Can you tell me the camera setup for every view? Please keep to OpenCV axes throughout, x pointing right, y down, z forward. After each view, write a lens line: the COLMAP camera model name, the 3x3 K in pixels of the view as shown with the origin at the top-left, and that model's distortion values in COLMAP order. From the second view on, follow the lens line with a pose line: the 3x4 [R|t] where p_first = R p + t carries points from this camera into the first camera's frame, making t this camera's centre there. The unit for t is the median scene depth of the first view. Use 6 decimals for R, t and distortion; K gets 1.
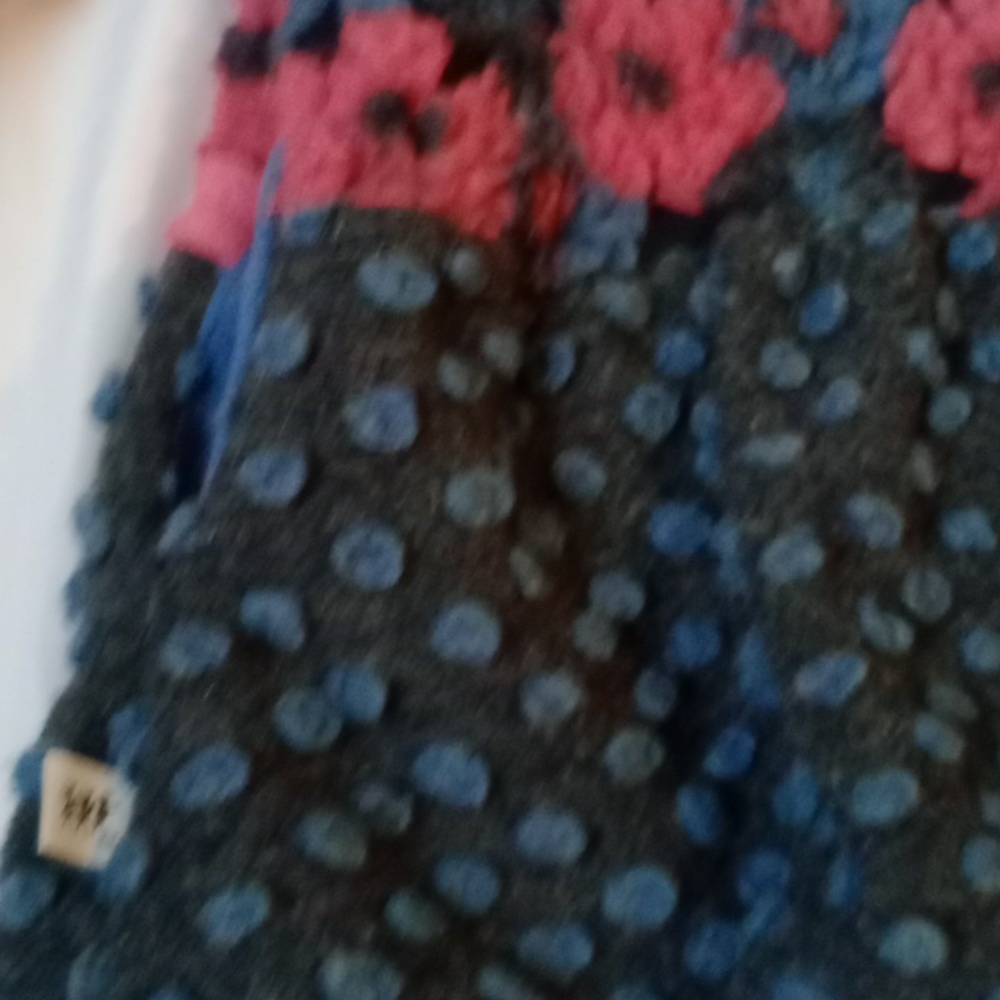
lens RADIAL K [[1891.1, 0, 500.8], [0, 1891.1, 499.0], [0, 0, 1]] dist [0.149350, 0.000000]
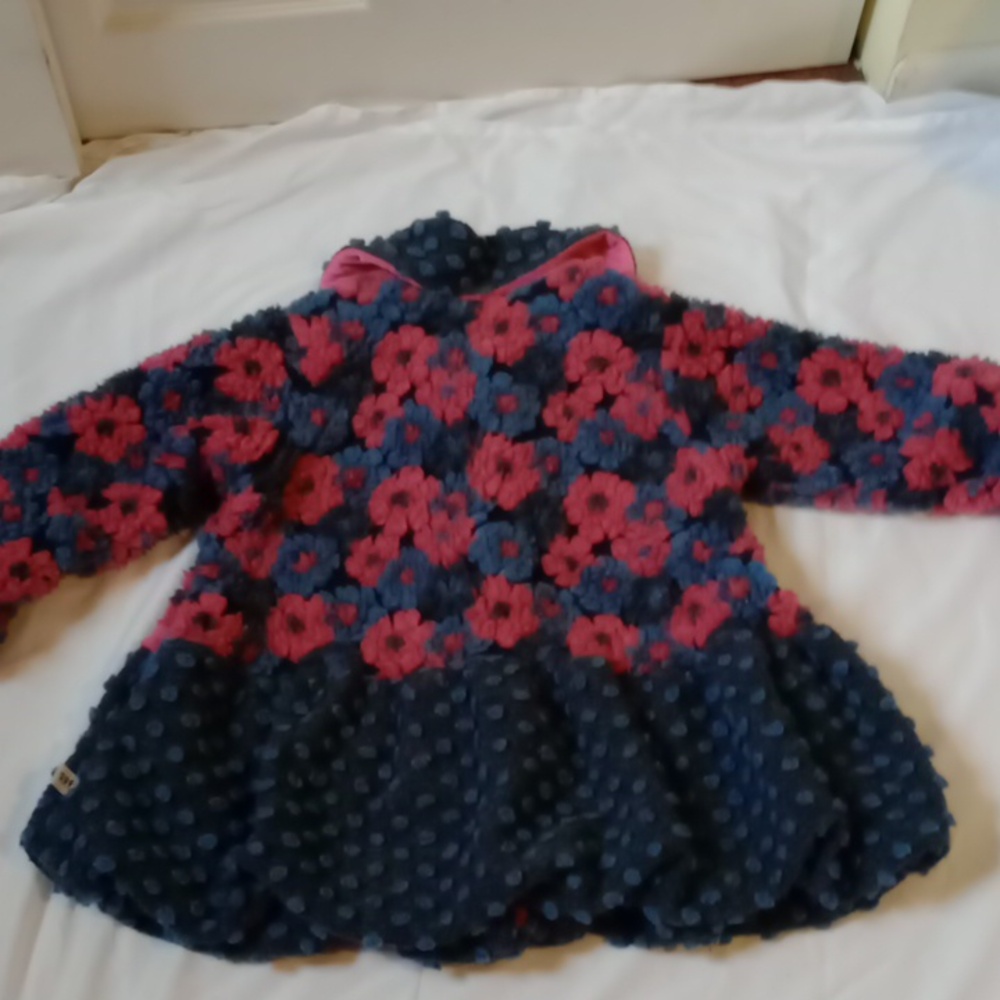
lens RADIAL K [[1891.1, 0, 499.5], [0, 1891.1, 499.9], [0, 0, 1]] dist [0.149350, 0.000000]
pose [[0.962695, 0.143402, -0.229464, 1.279932], [-0.207472, 0.935576, -0.285751, 0.501238], [0.173703, 0.322698, 0.930426, -2.334084]]
